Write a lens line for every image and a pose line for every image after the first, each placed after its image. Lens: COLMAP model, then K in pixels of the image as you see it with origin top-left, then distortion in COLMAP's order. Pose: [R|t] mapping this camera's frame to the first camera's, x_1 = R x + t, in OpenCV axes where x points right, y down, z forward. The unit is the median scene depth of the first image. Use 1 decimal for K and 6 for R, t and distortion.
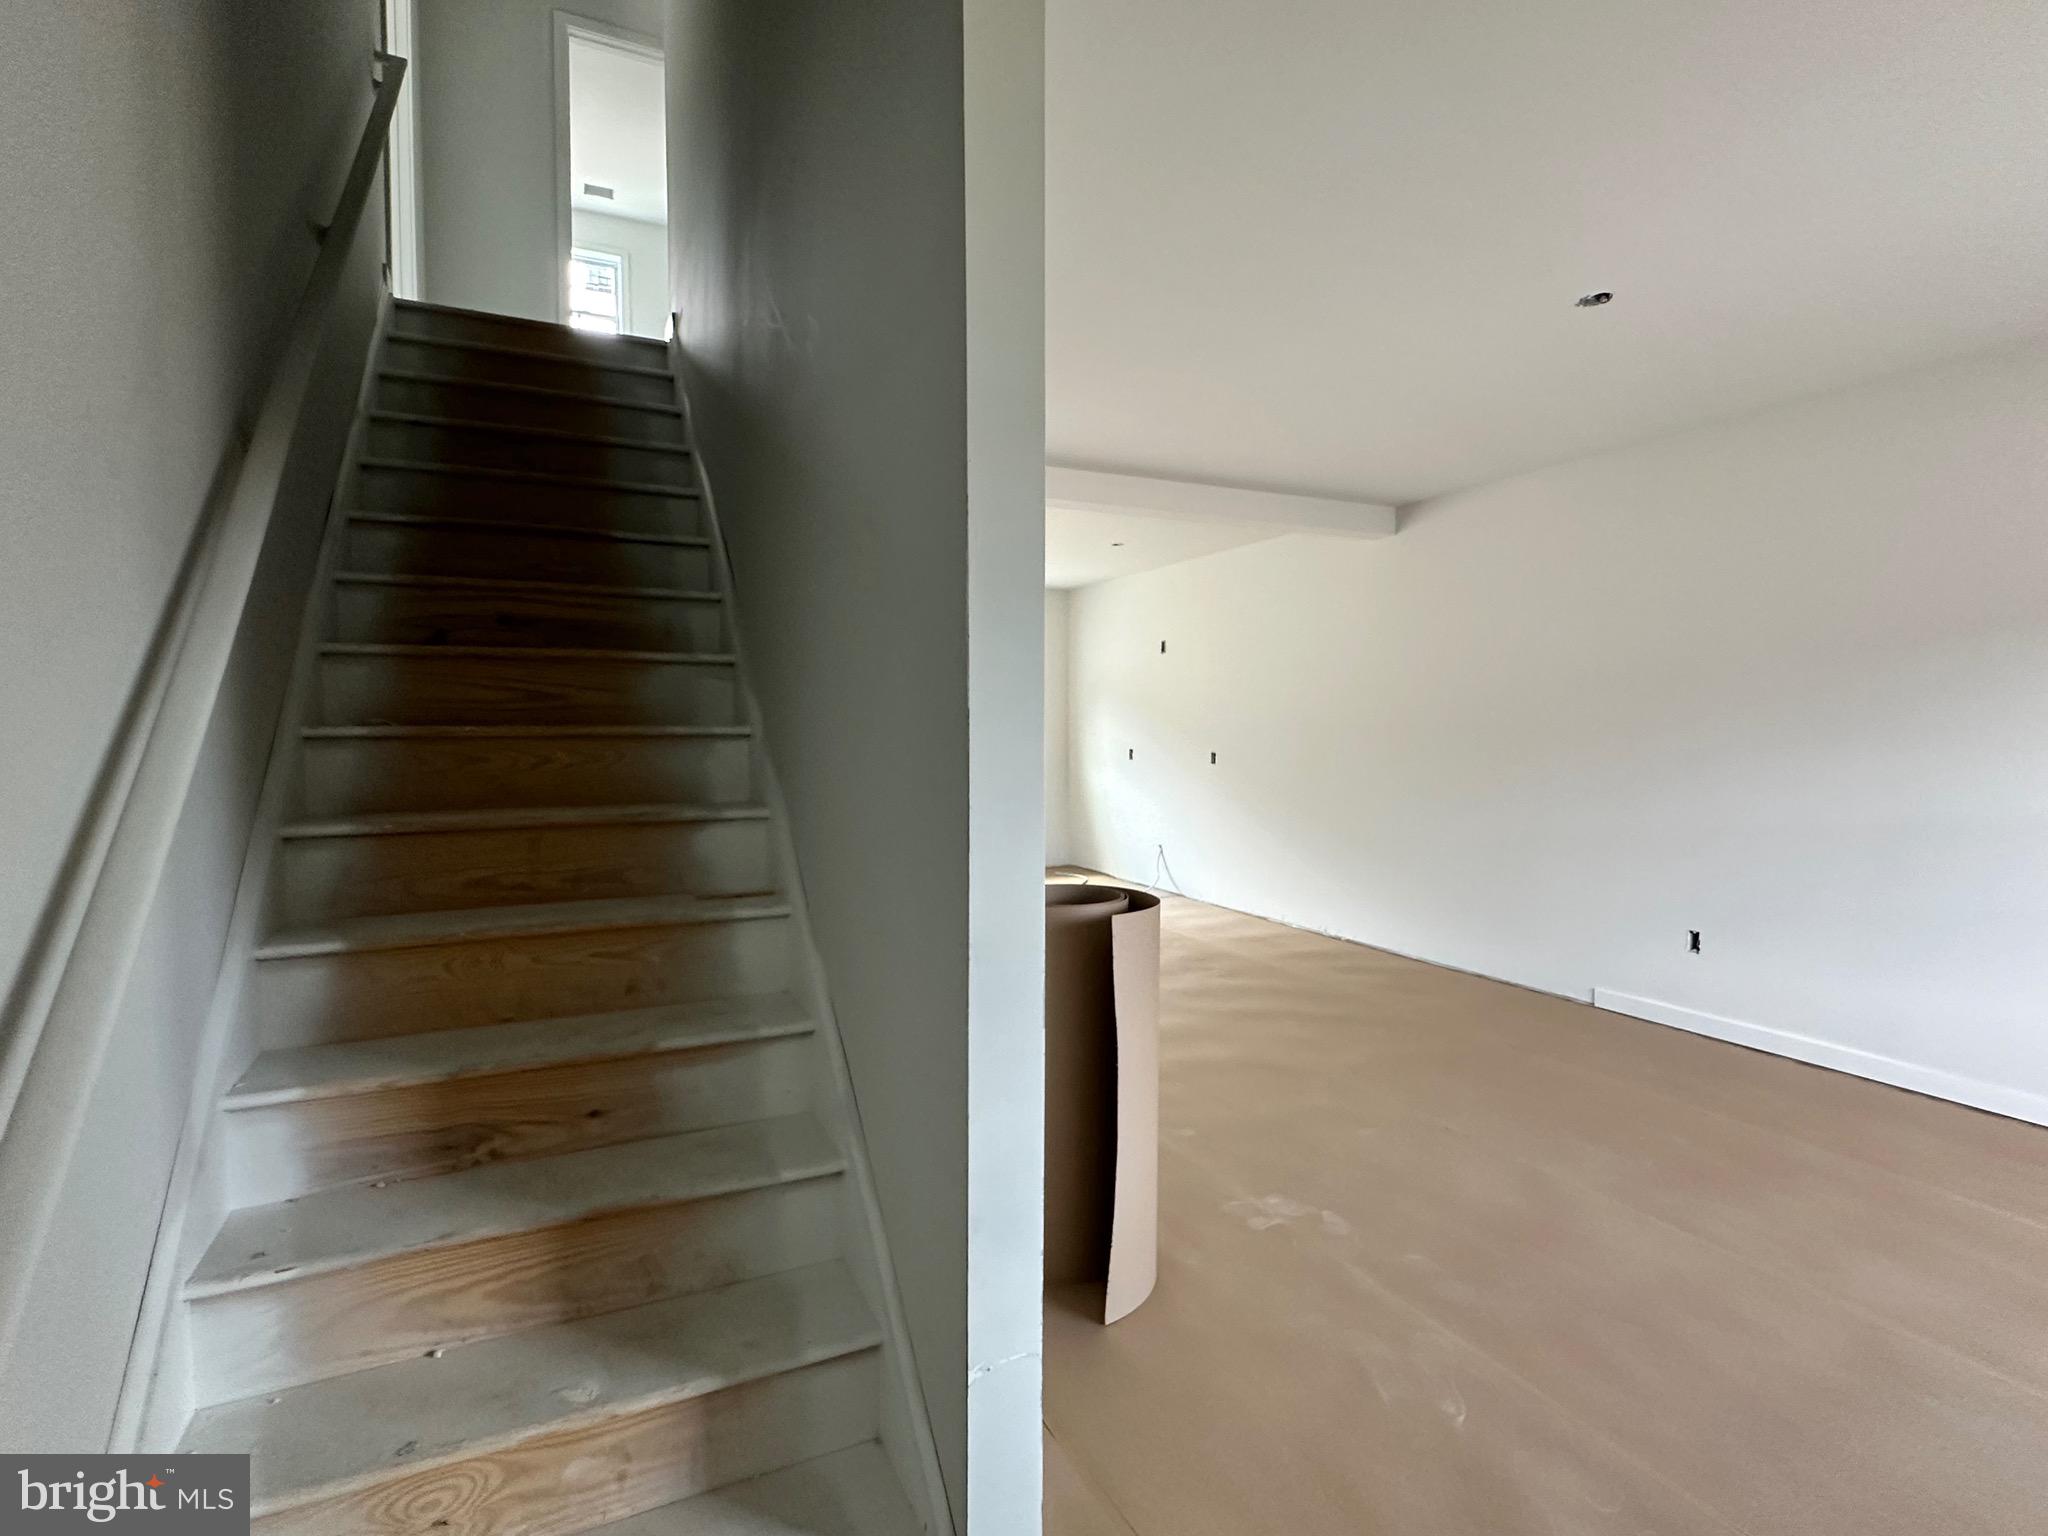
lens RADIAL K [[994.3, 0, 1016.4], [0, 994.3, 771.7], [0, 0, 1]] dist [-0.003784, 0.000602]
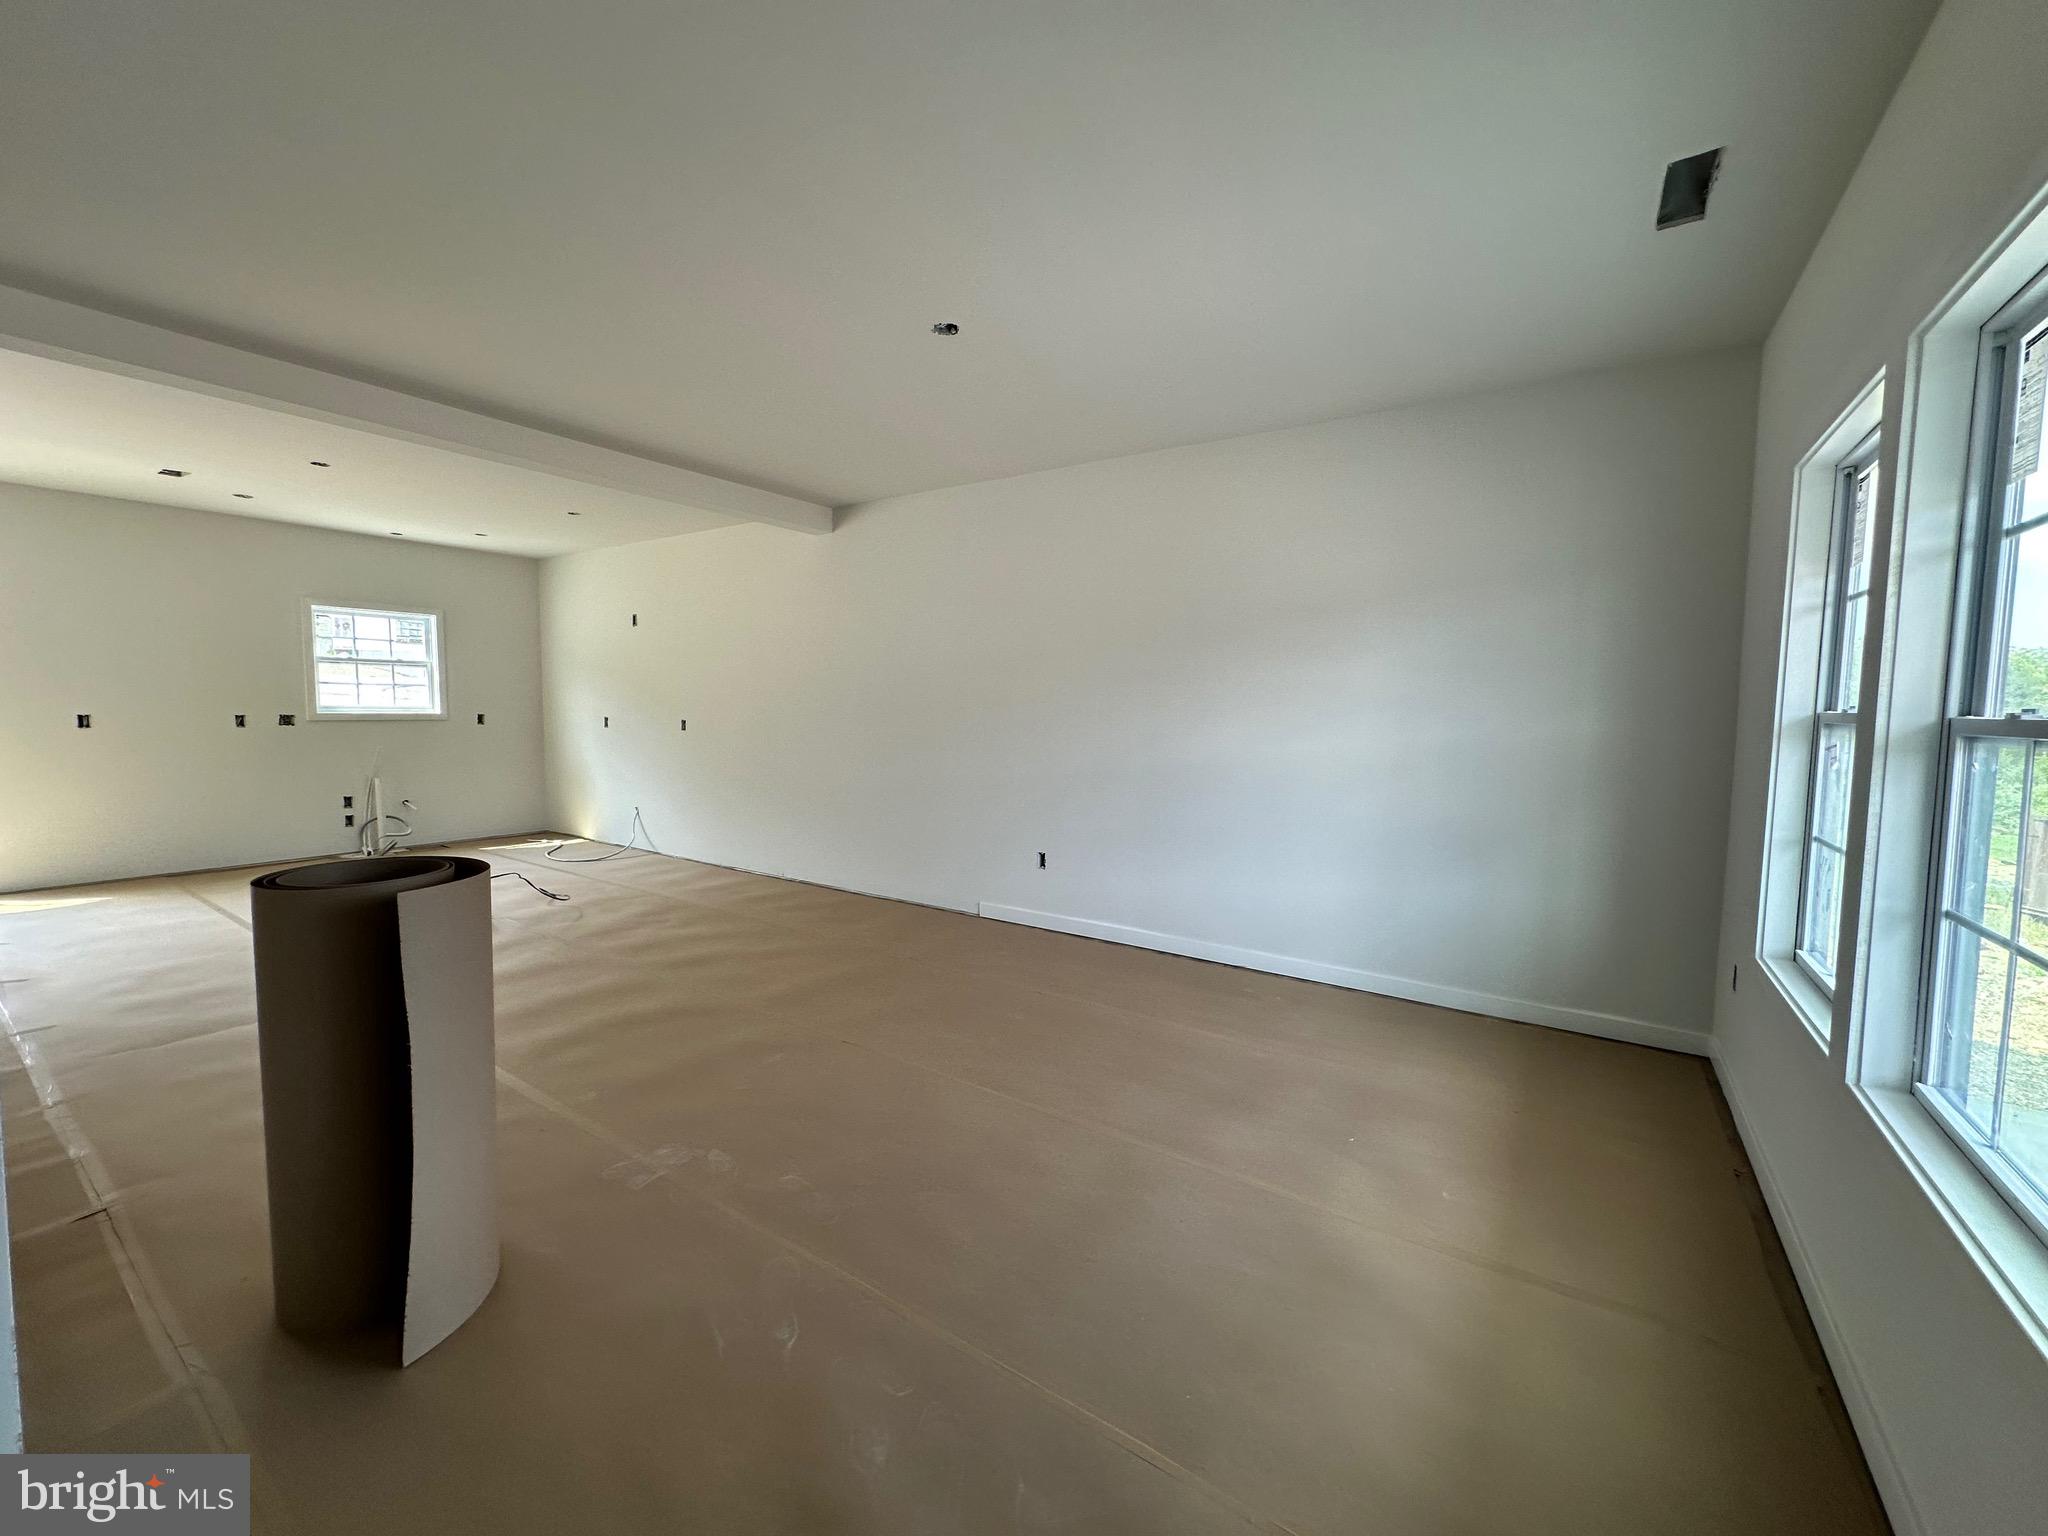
lens RADIAL K [[821.7, 0, 1024.0], [0, 821.7, 768.0], [0, 0, 1]] dist [-0.002588, 0.000521]
pose [[0.860165, -0.023211, 0.509487, 0.170581], [0.007249, 0.999419, 0.033292, 0.016835], [-0.509964, -0.024943, 0.859834, 0.110788]]
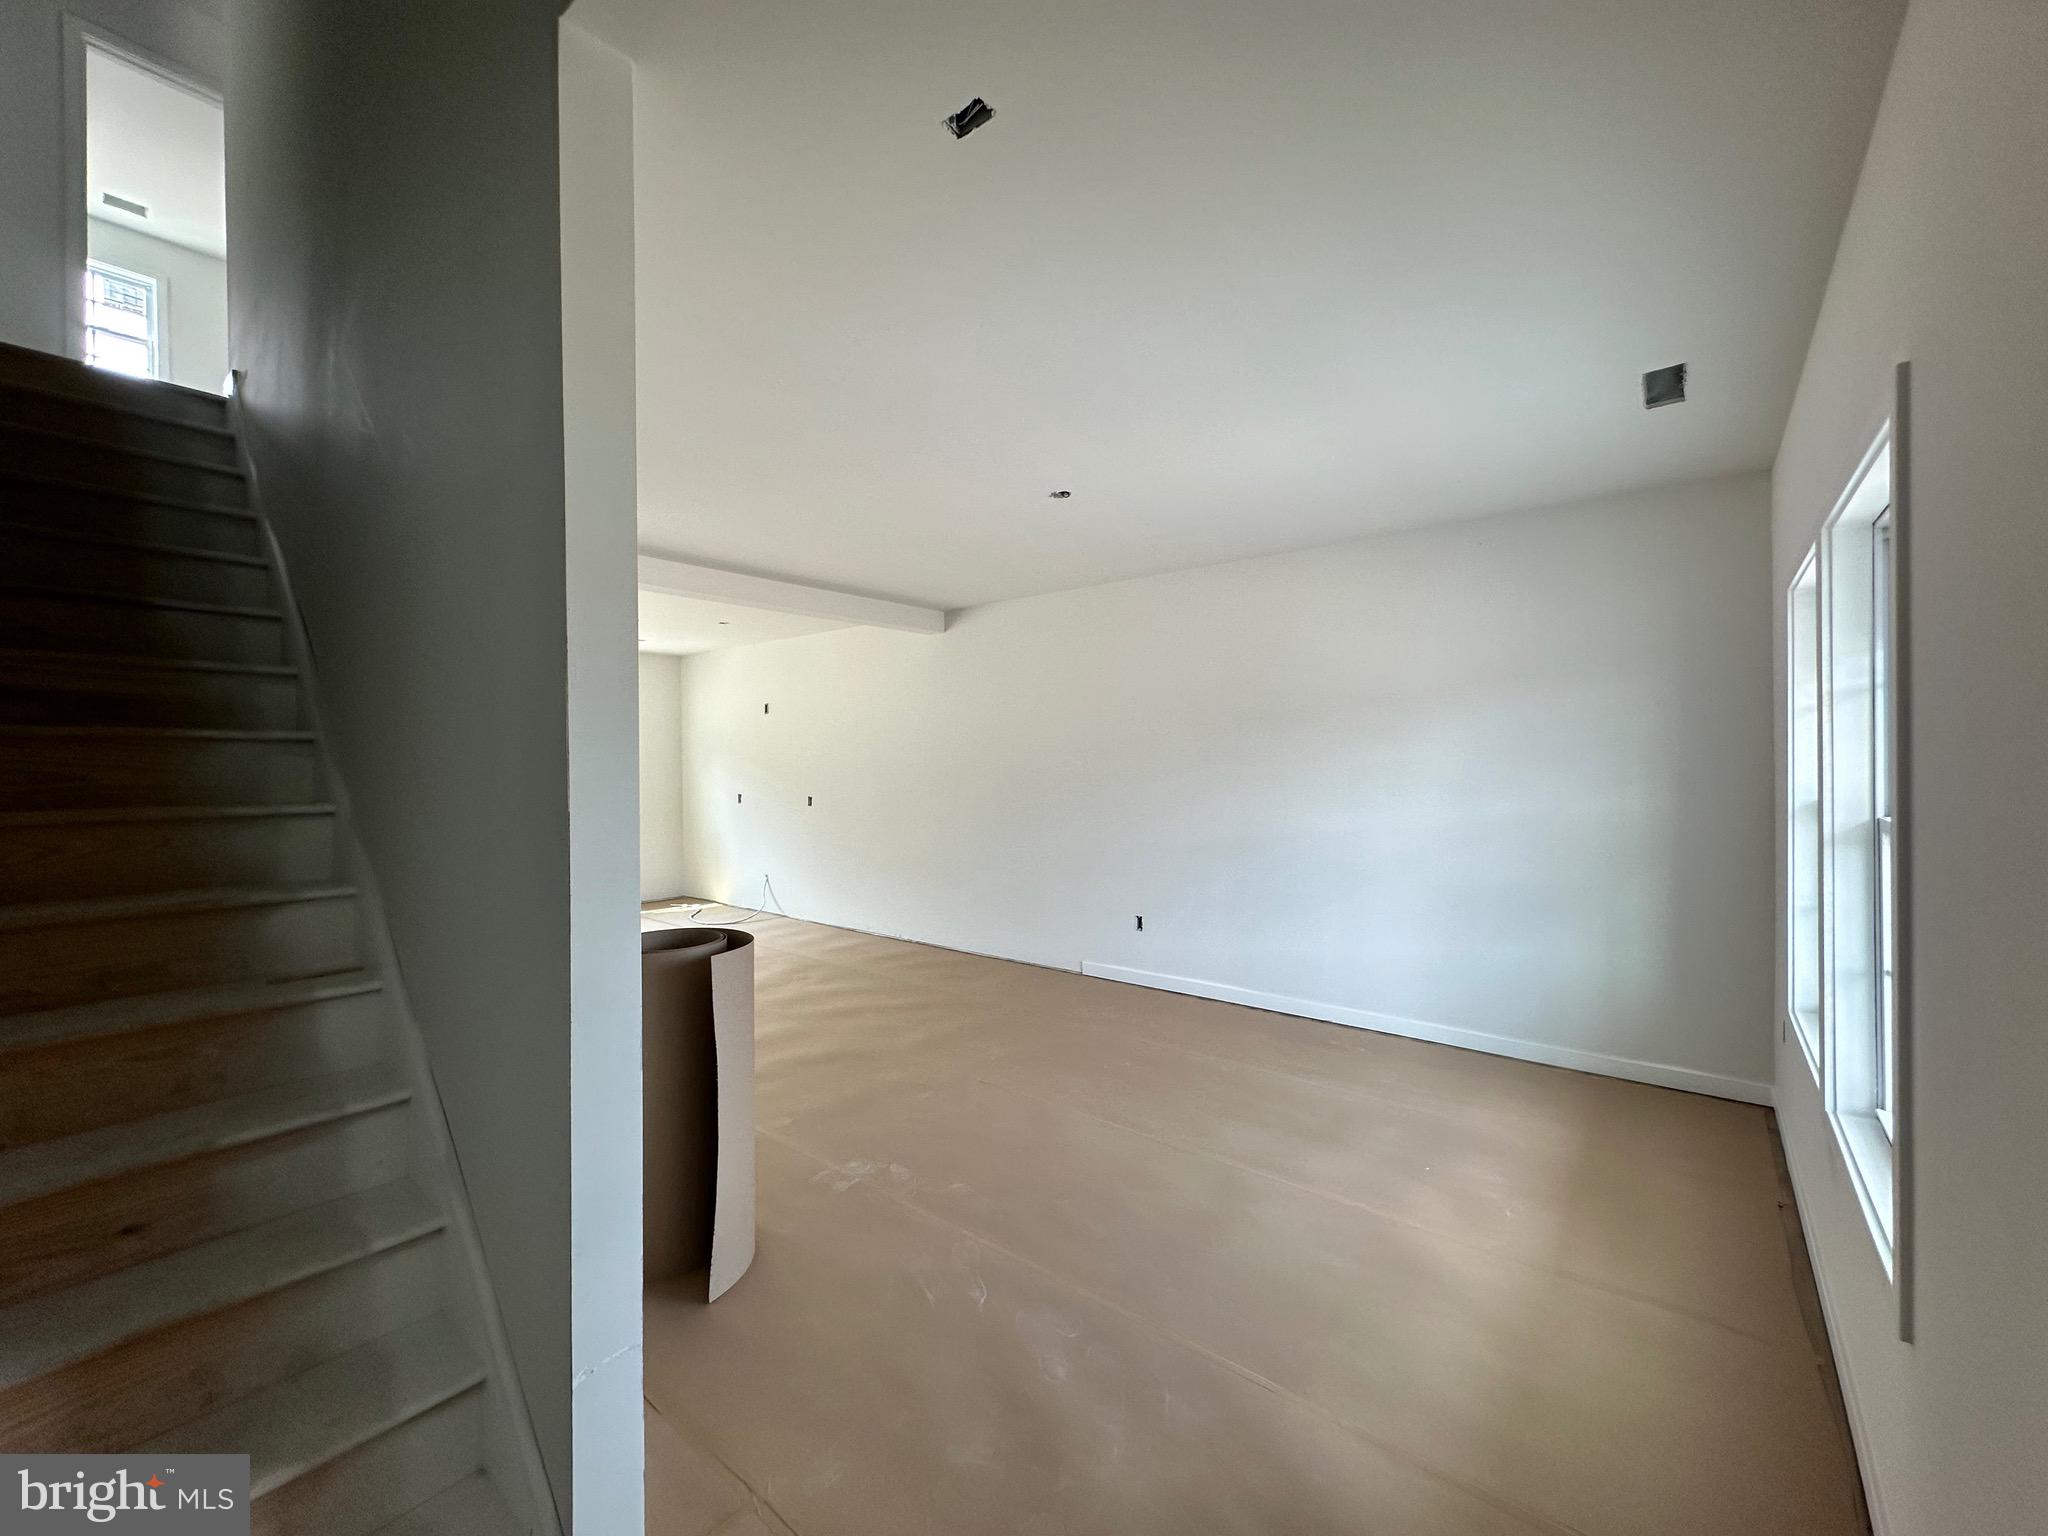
lens RADIAL K [[821.7, 0, 1024.0], [0, 821.7, 768.0], [0, 0, 1]] dist [-0.002588, 0.000521]
pose [[0.903333, -0.007473, 0.428876, 0.011015], [0.025413, 0.999024, -0.036120, -0.032133], [-0.428187, 0.043527, 0.902641, -0.063841]]
